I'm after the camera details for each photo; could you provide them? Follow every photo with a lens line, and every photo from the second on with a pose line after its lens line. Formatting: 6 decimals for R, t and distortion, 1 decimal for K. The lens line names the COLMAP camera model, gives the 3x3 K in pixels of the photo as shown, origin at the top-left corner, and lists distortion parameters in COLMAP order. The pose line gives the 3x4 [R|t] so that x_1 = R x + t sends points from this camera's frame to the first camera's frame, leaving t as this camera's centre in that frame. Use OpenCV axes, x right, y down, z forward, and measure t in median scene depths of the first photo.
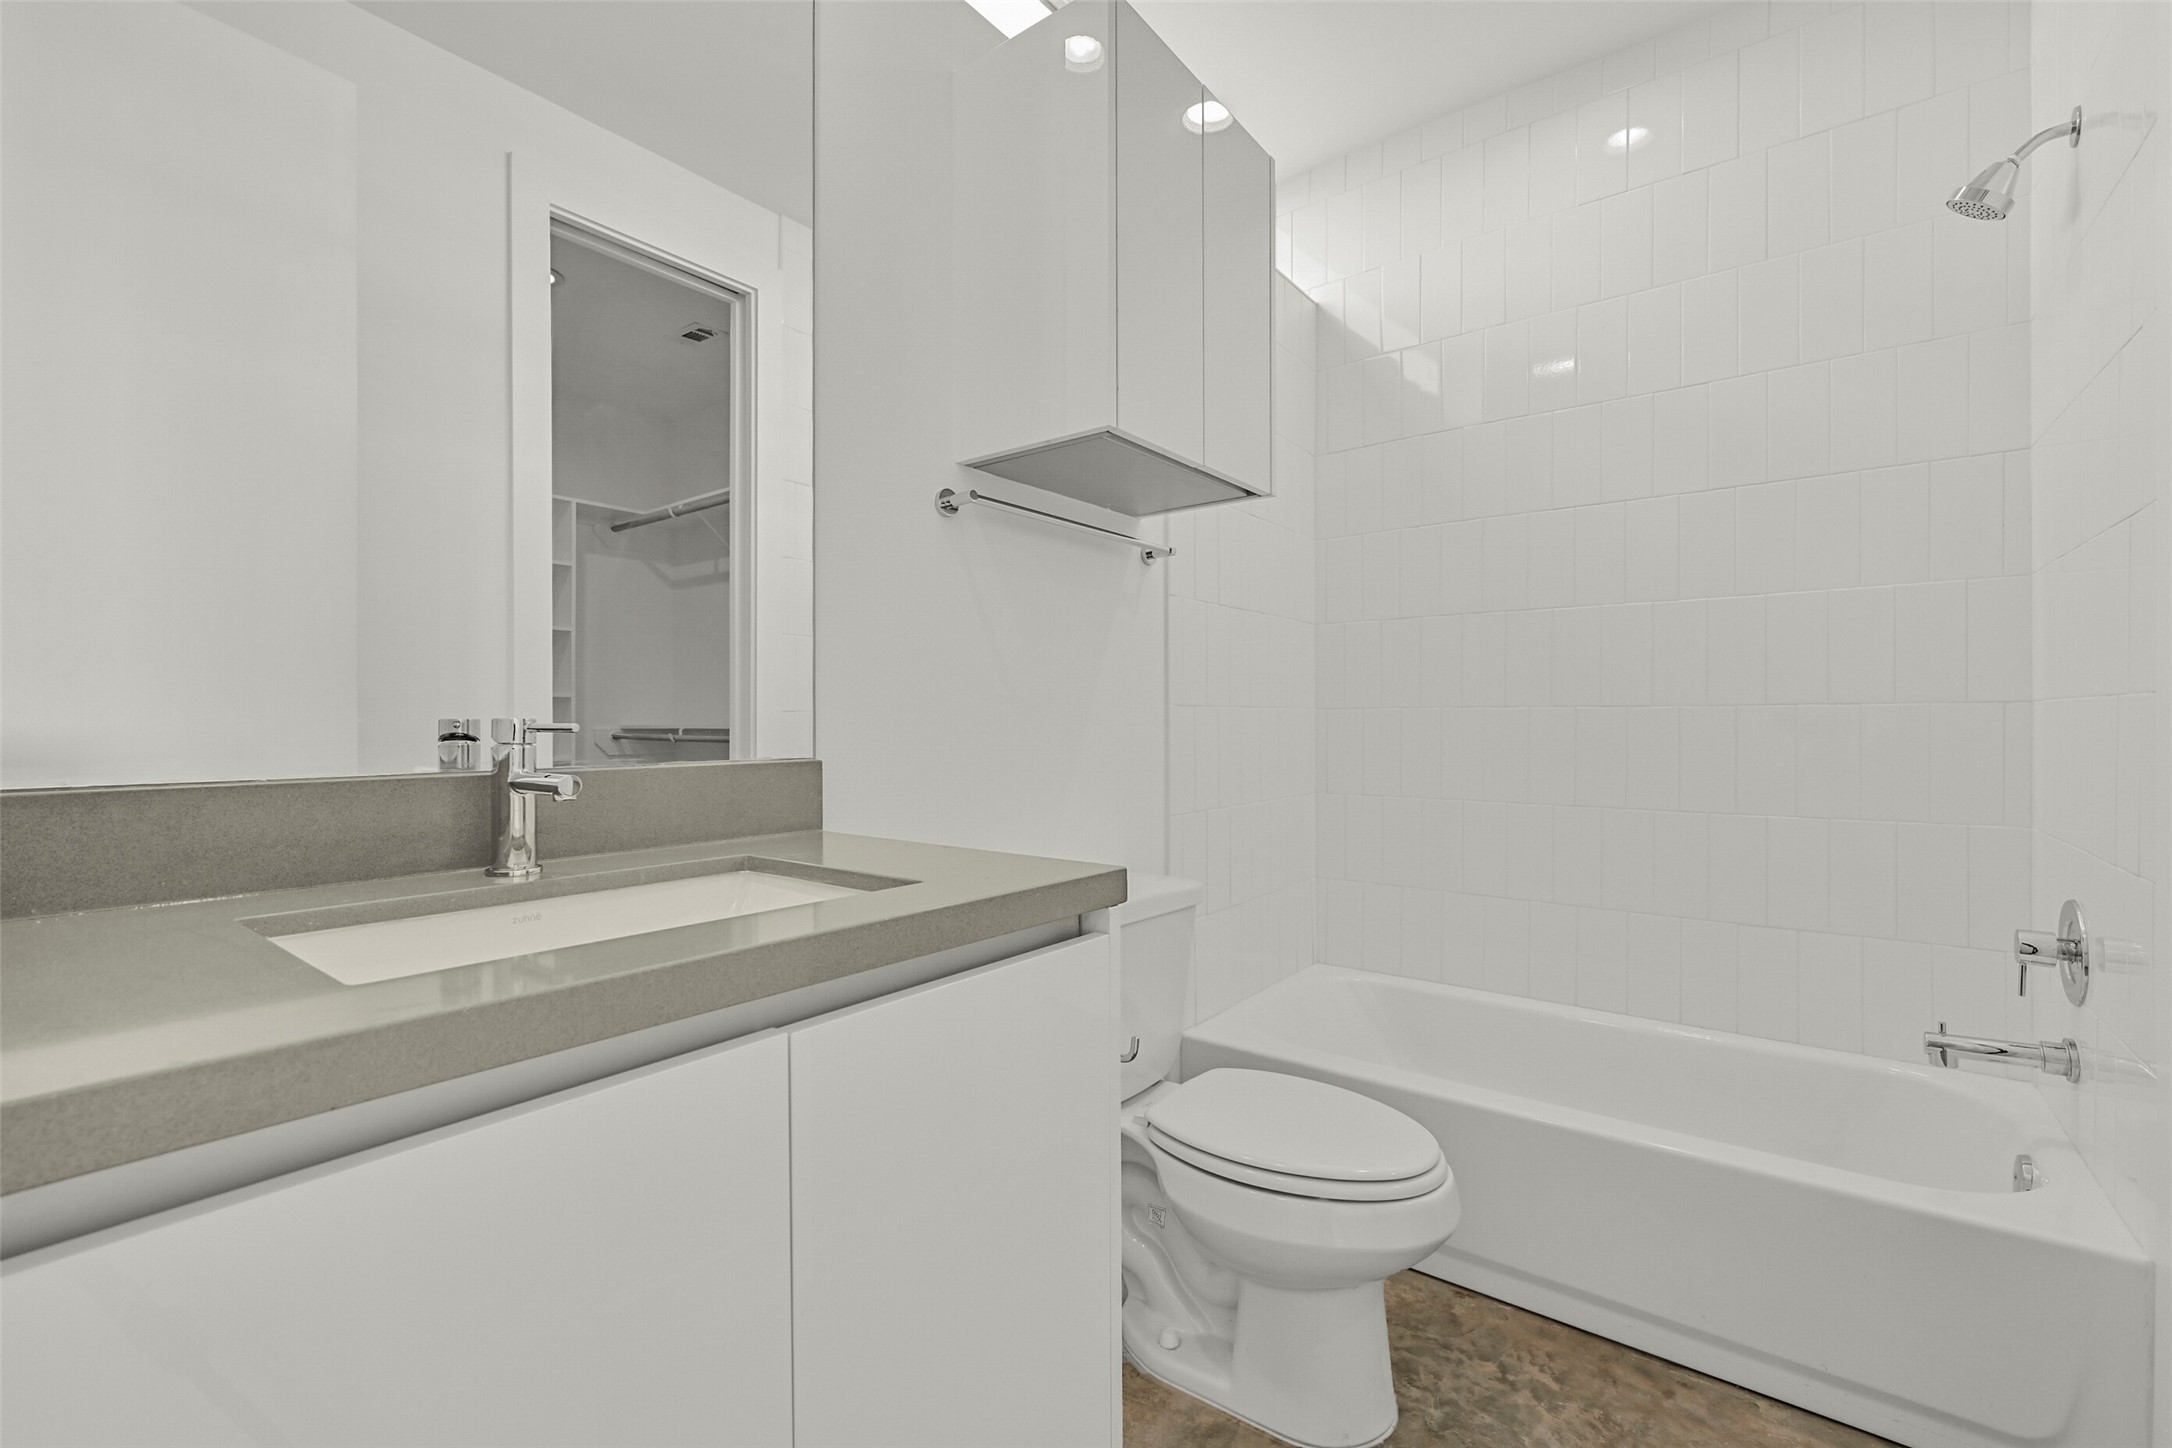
lens RADIAL K [[921.0, 0, 1085.6], [0, 921.0, 725.2], [0, 0, 1]] dist [-0.000652, -0.000178]
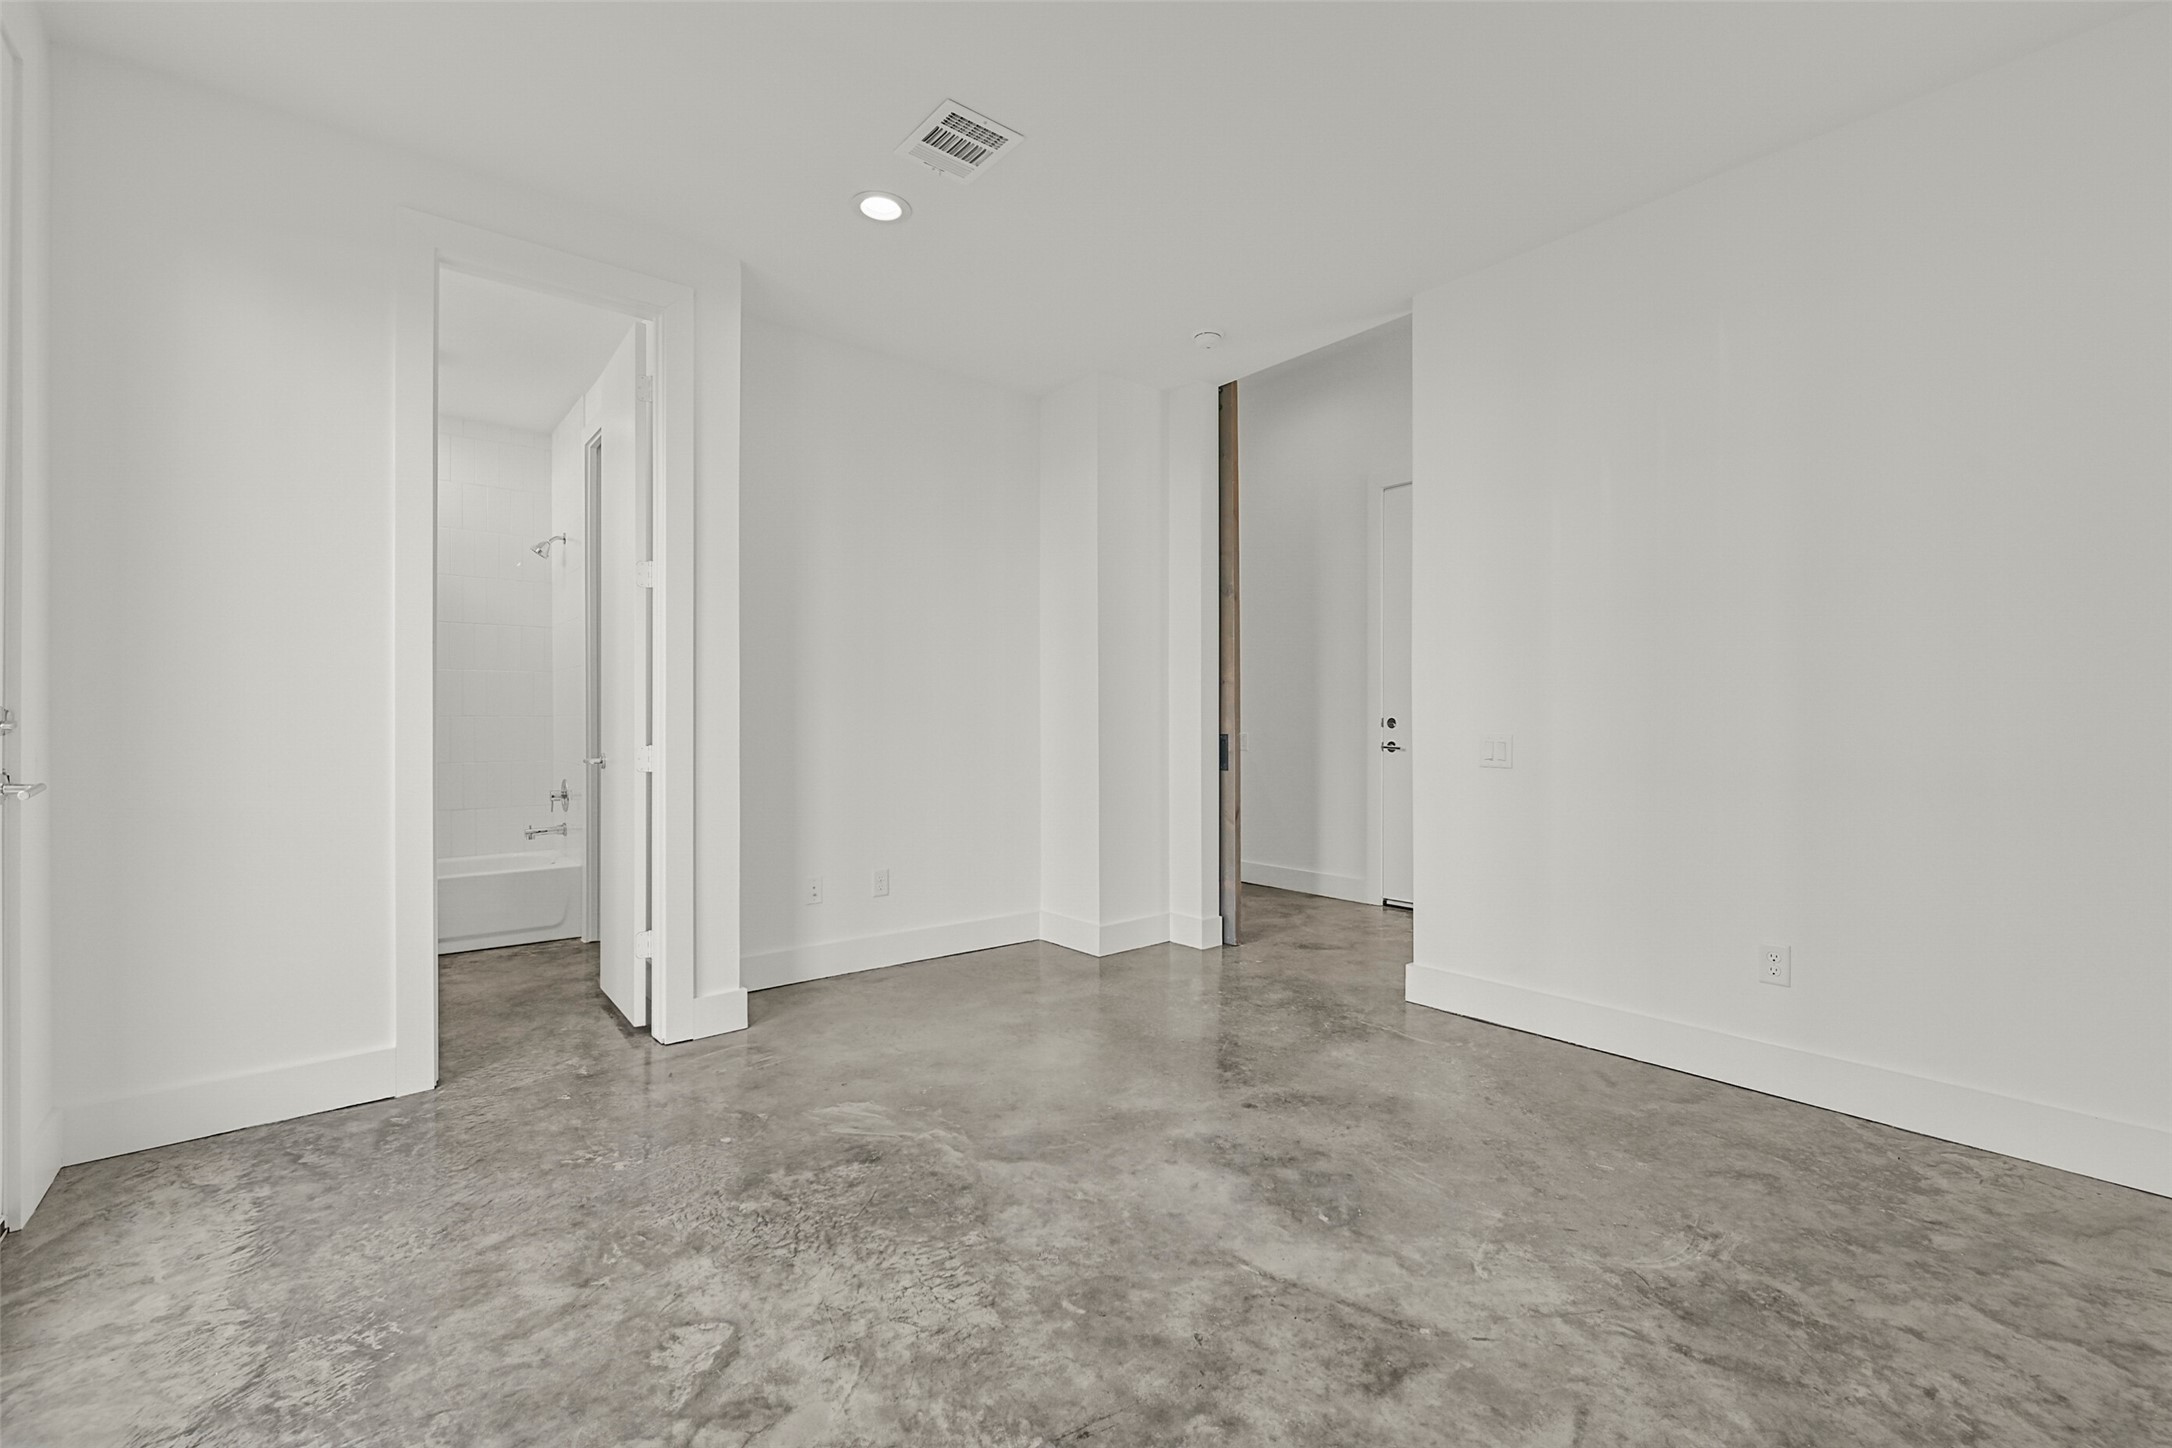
lens RADIAL K [[921.0, 0, 1085.3], [0, 921.0, 724.0], [0, 0, 1]] dist [-0.000652, -0.000178]
pose [[0.223458, -0.001011, 0.974713, -1.622004], [0.004123, 0.999991, 0.000092, 0.006770], [-0.974705, 0.003999, 0.223460, -1.462608]]
